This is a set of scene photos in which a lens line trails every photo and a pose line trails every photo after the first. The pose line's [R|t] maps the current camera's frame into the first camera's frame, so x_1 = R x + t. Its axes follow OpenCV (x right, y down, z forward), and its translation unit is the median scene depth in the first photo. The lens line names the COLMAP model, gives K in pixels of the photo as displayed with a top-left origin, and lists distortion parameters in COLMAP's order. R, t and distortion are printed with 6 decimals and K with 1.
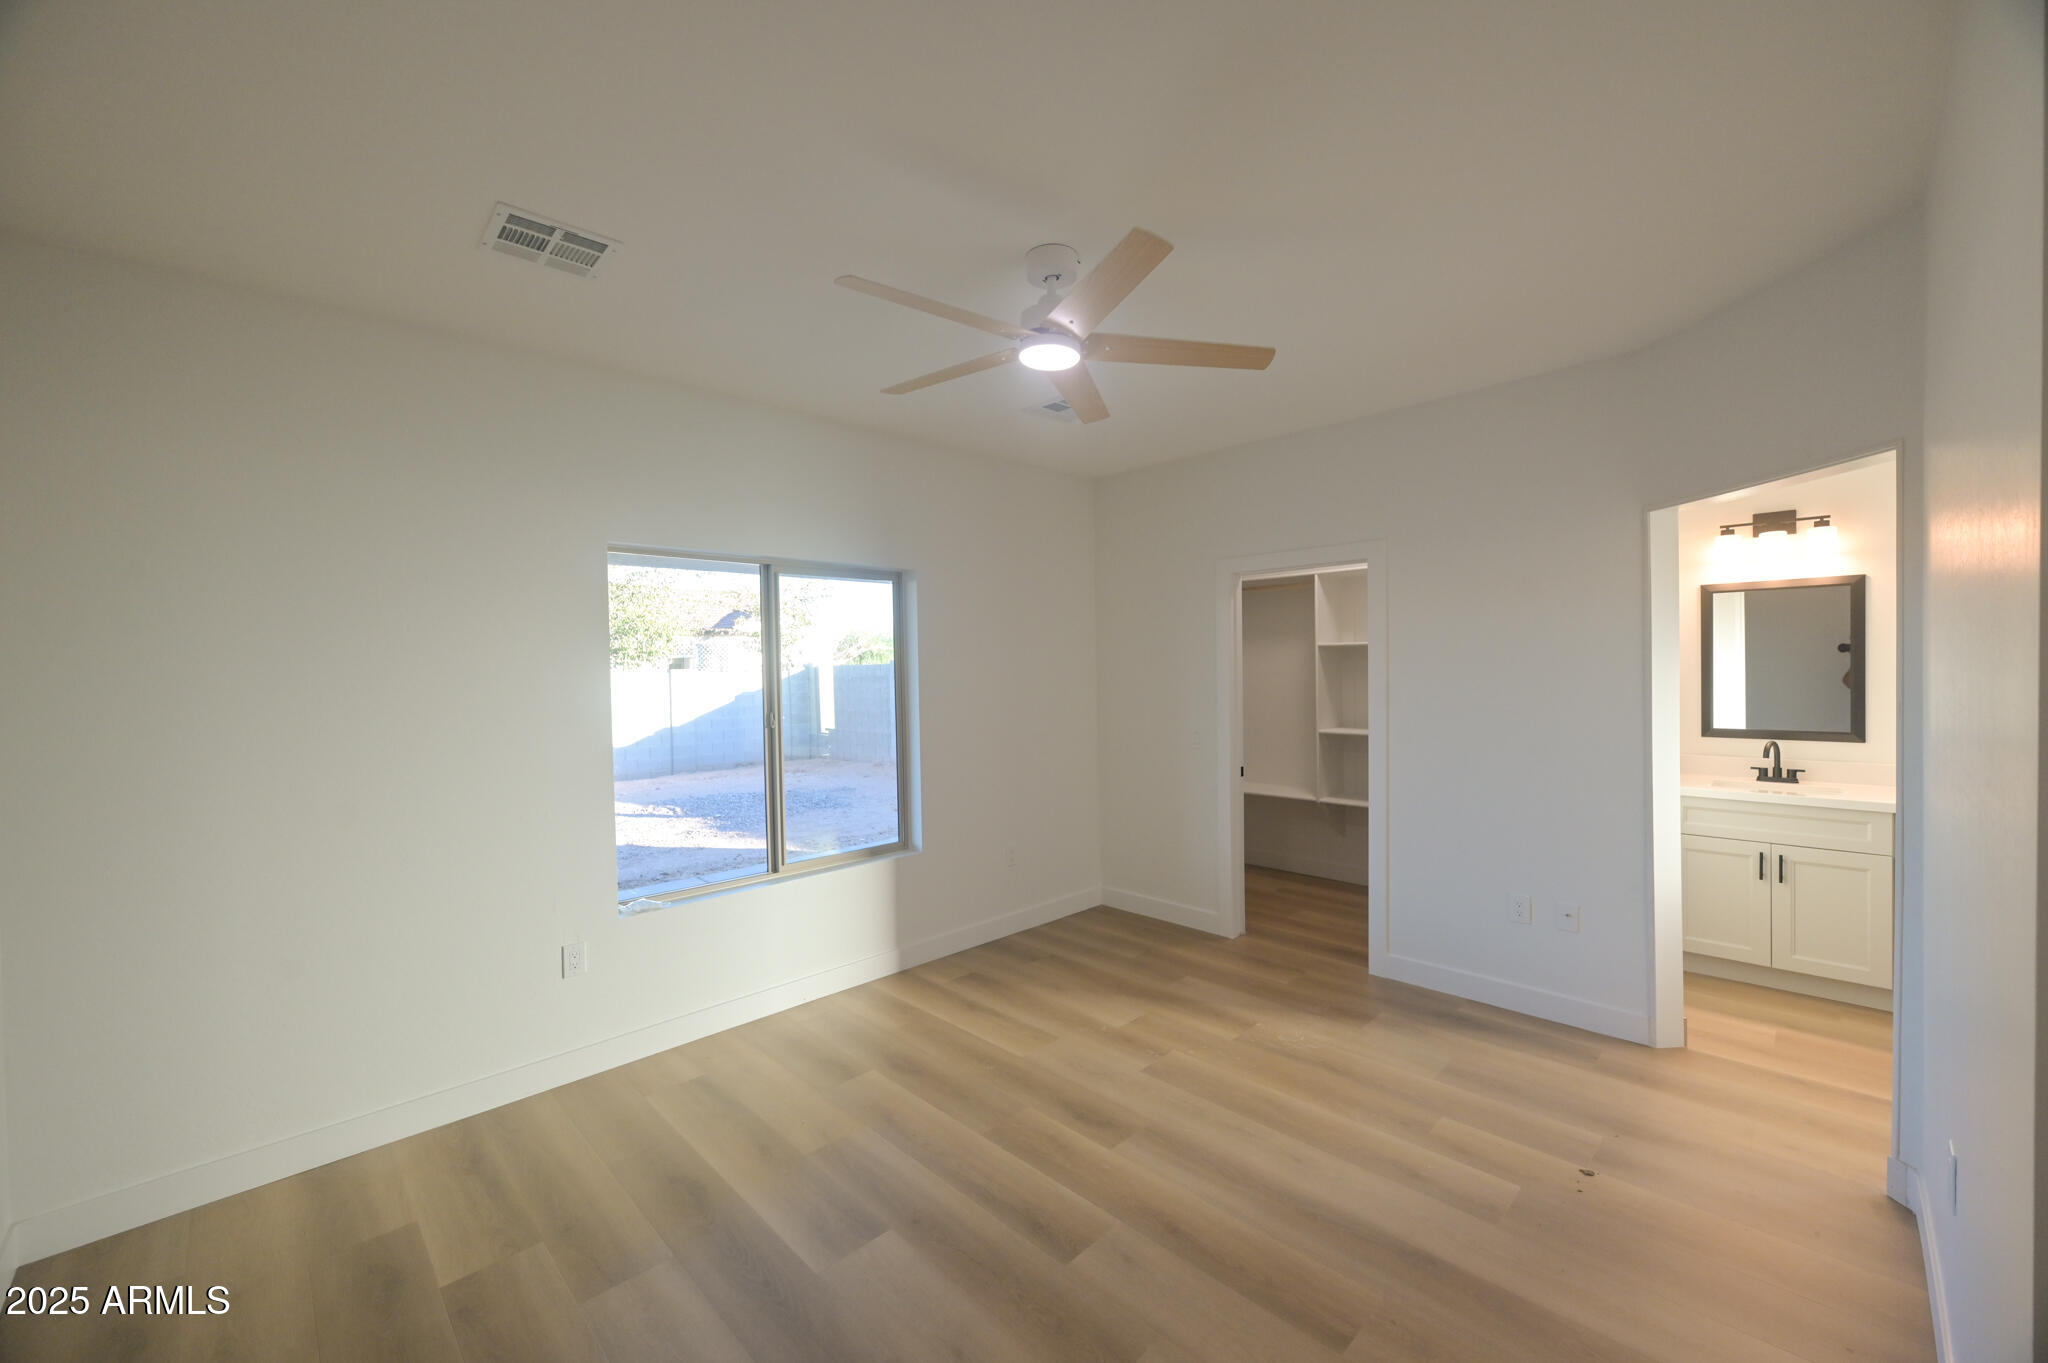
lens RADIAL K [[802.5, 0, 1027.6], [0, 802.5, 677.2], [0, 0, 1]] dist [-0.000442, -0.000067]
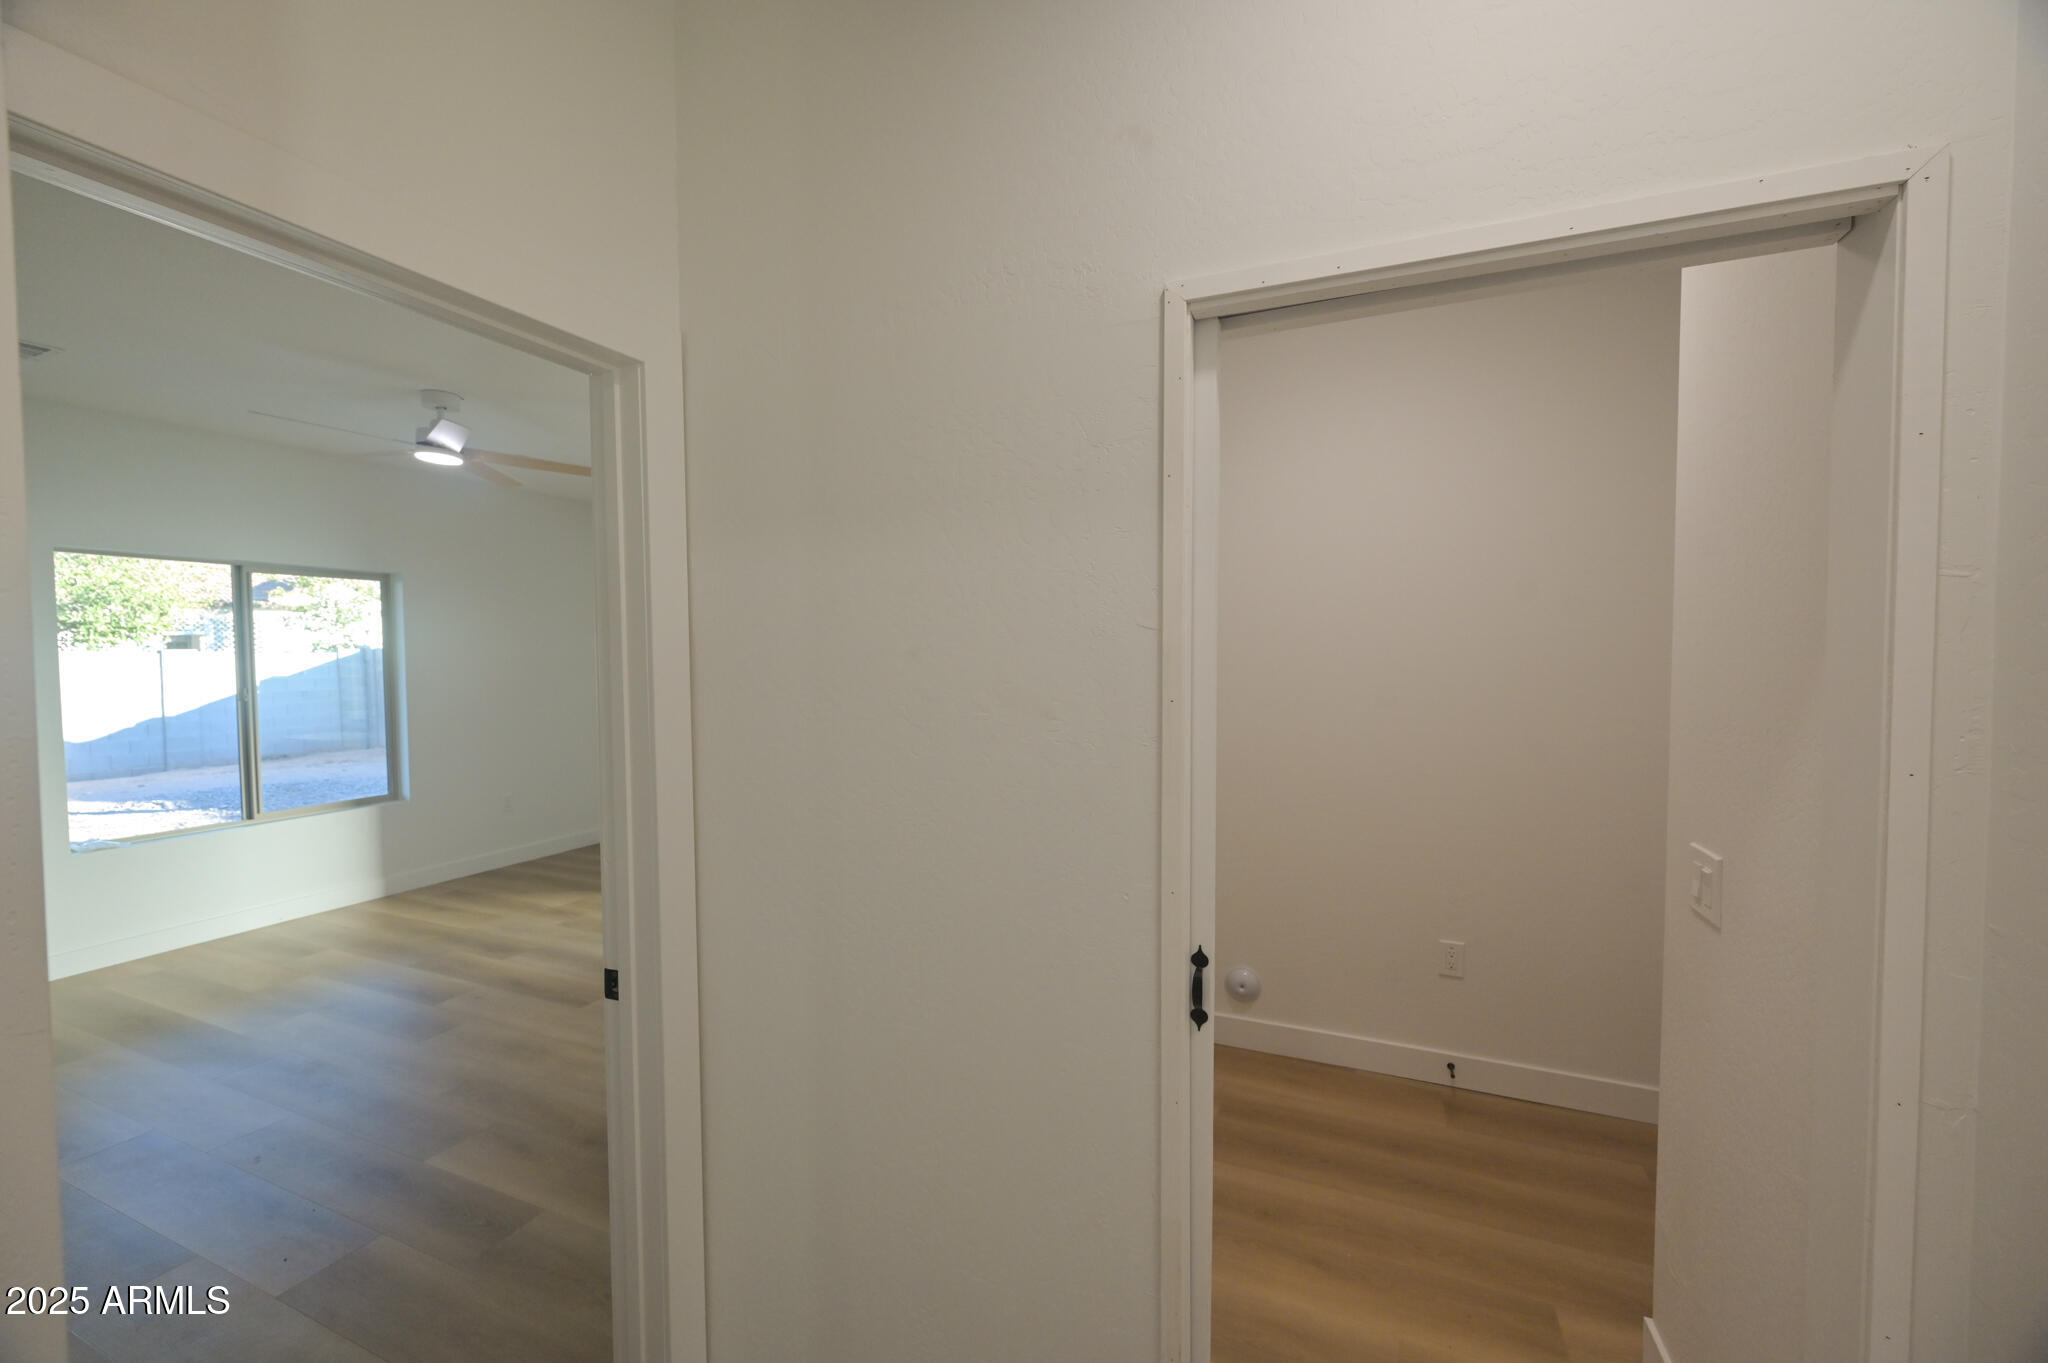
lens RADIAL K [[795.0, 0, 1024.0], [0, 795.0, 681.5], [0, 0, 1]] dist [-0.001664, -0.000070]
pose [[0.921431, -0.000731, 0.388541, 0.262118], [-0.007768, 0.999764, 0.020302, 0.000670], [-0.388464, -0.021725, 0.921208, -0.489080]]
